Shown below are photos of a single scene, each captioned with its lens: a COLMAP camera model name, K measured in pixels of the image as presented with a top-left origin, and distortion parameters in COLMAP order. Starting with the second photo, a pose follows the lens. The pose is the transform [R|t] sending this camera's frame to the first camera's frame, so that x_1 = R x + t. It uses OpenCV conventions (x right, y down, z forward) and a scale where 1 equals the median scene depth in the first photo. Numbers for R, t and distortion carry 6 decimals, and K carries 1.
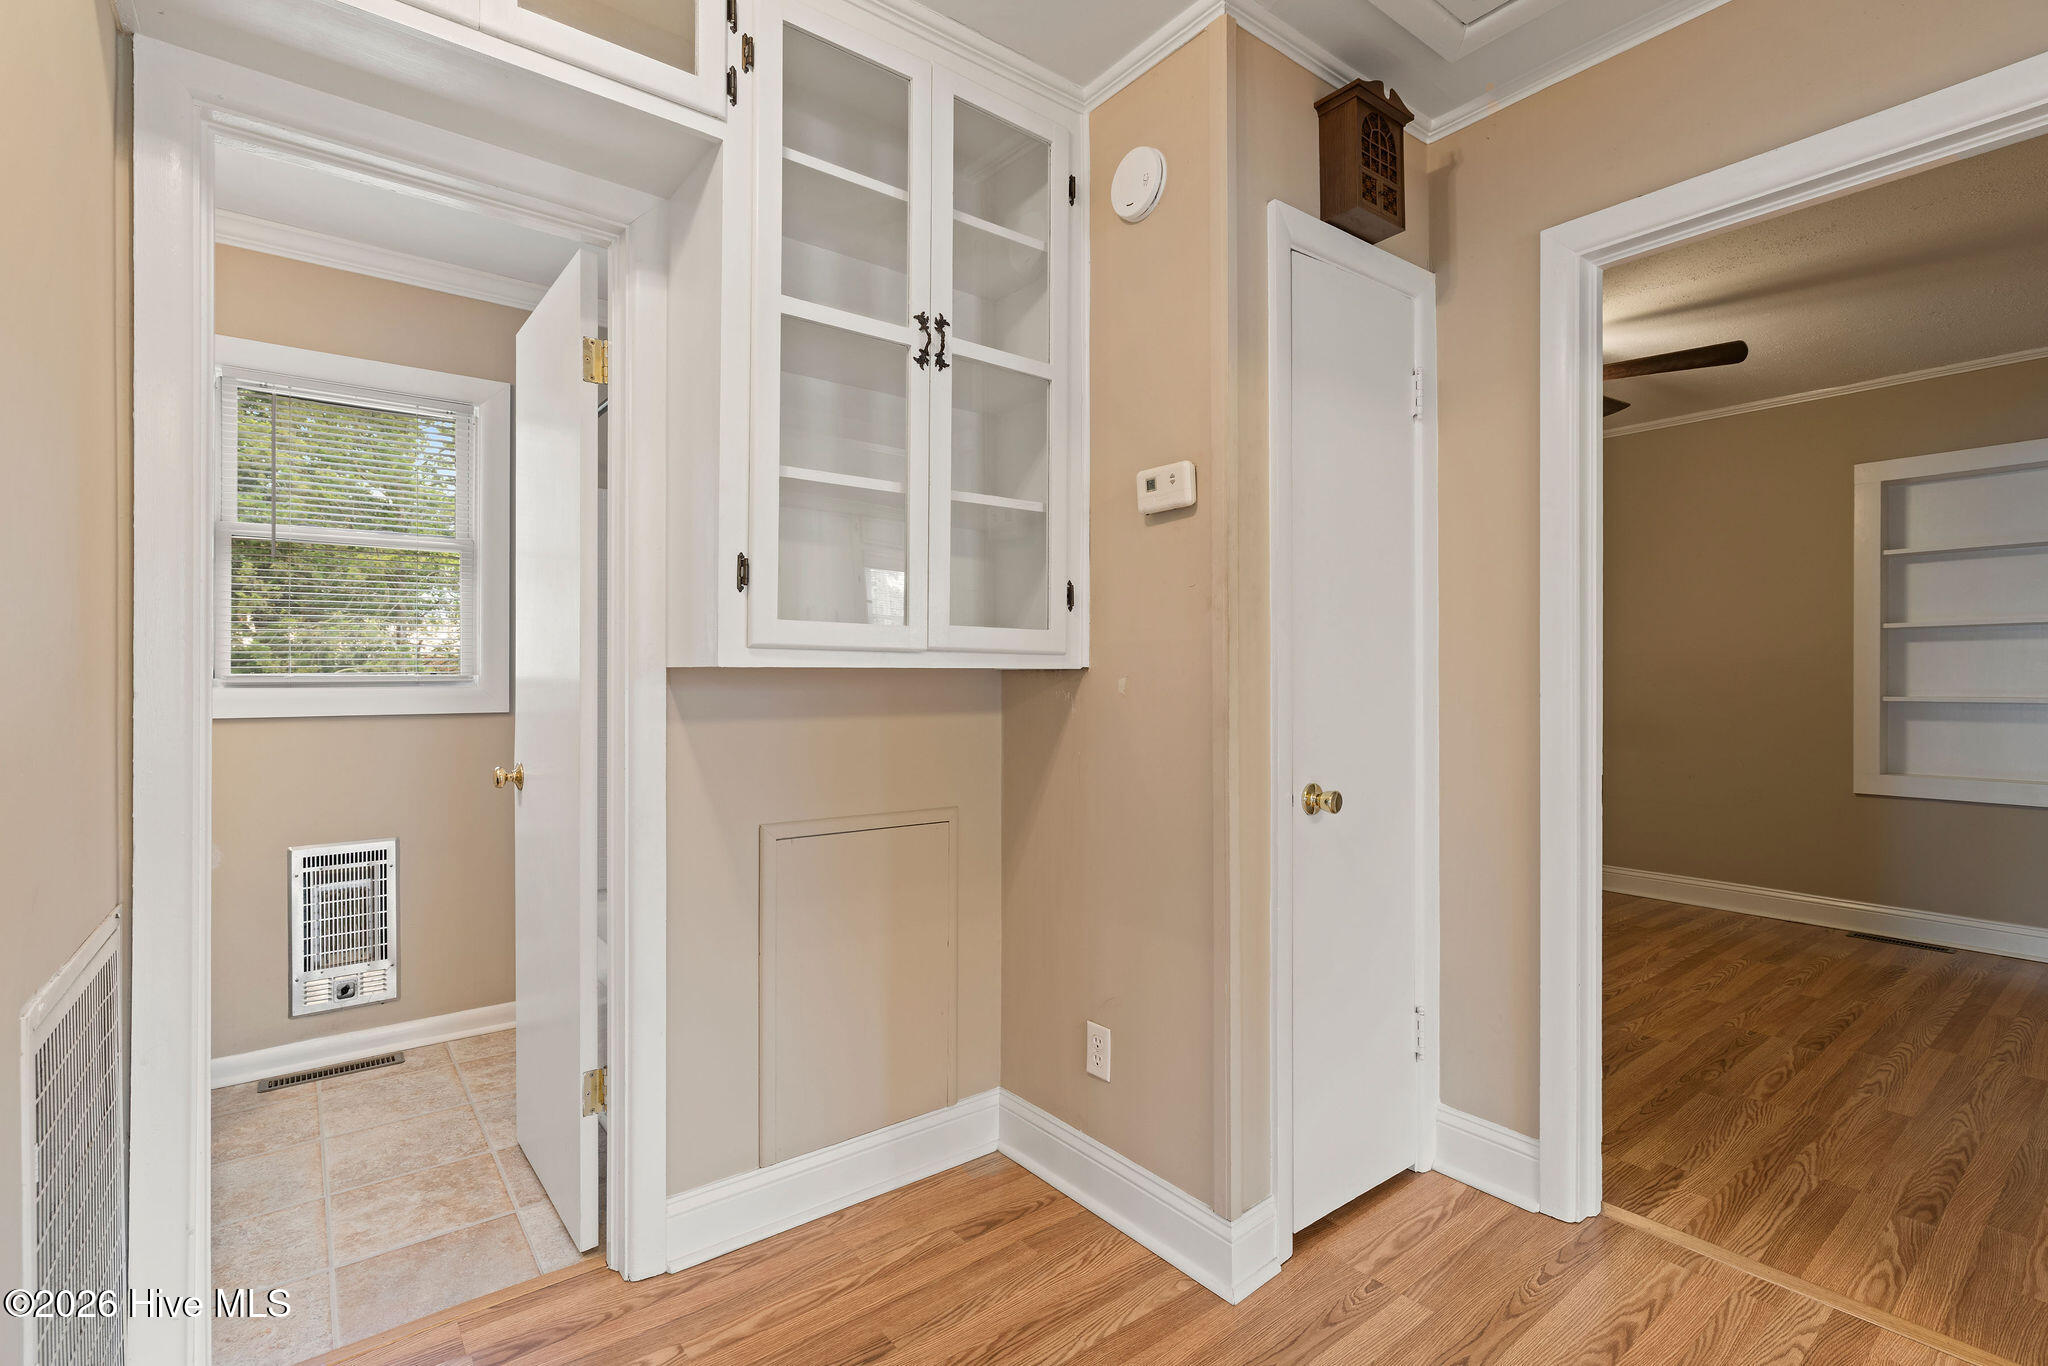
lens RADIAL K [[940.5, 0, 1035.3], [0, 940.5, 684.2], [0, 0, 1]] dist [-0.000925, 0.000038]
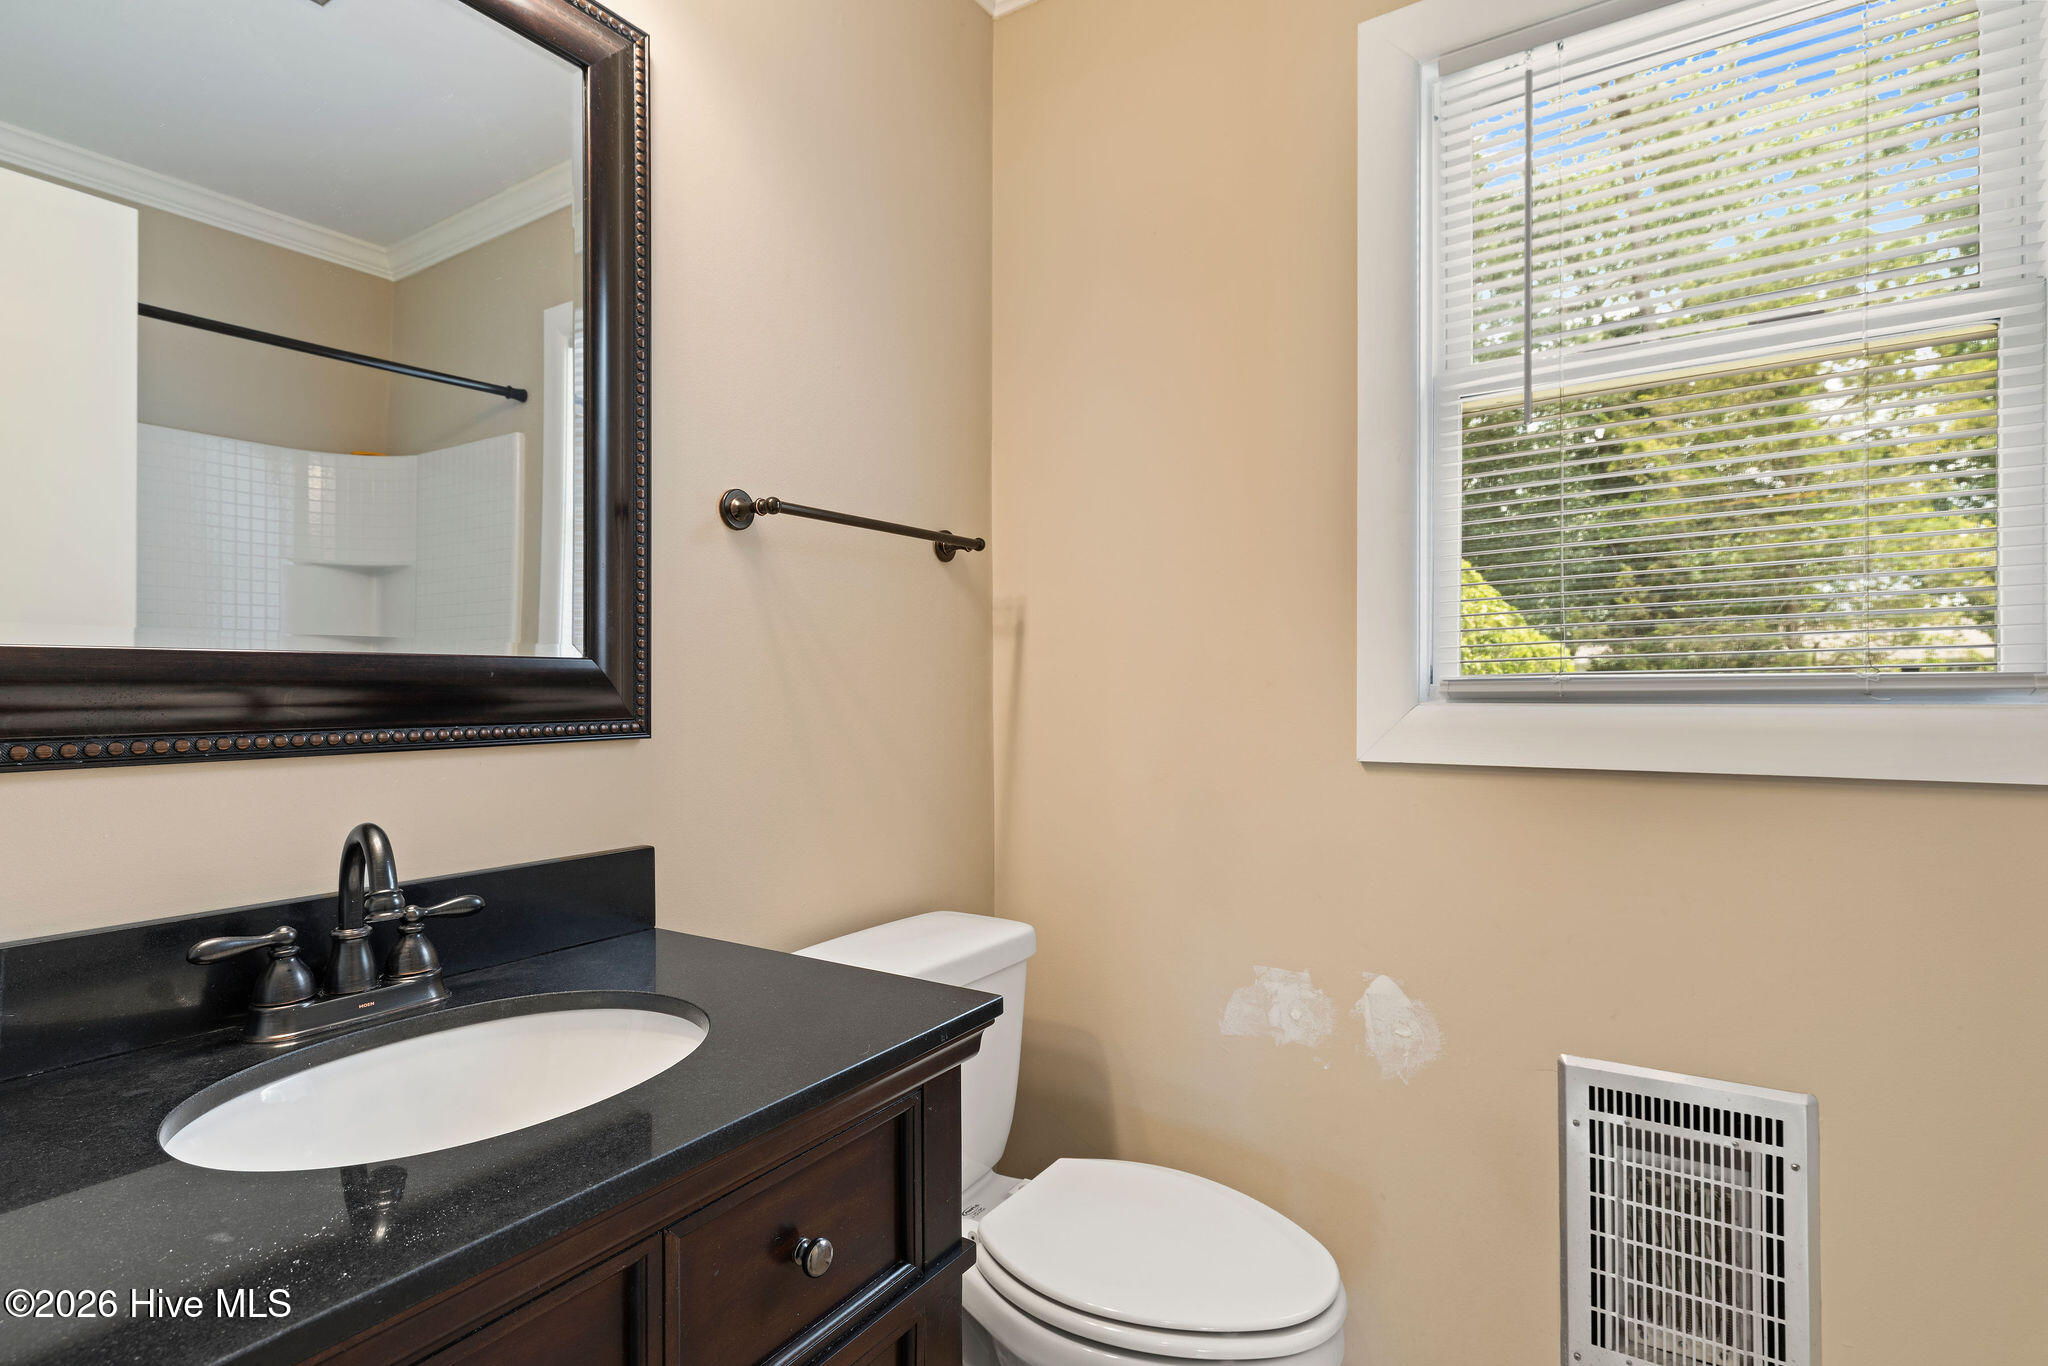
lens RADIAL K [[988.9, 0, 1029.0], [0, 988.9, 689.6], [0, 0, 1]] dist [-0.002057, -0.000235]
pose [[0.313488, -0.004929, -0.949579, -0.409478], [0.000437, 0.999987, -0.005046, -0.000824], [0.949592, 0.001166, 0.313486, 0.590288]]
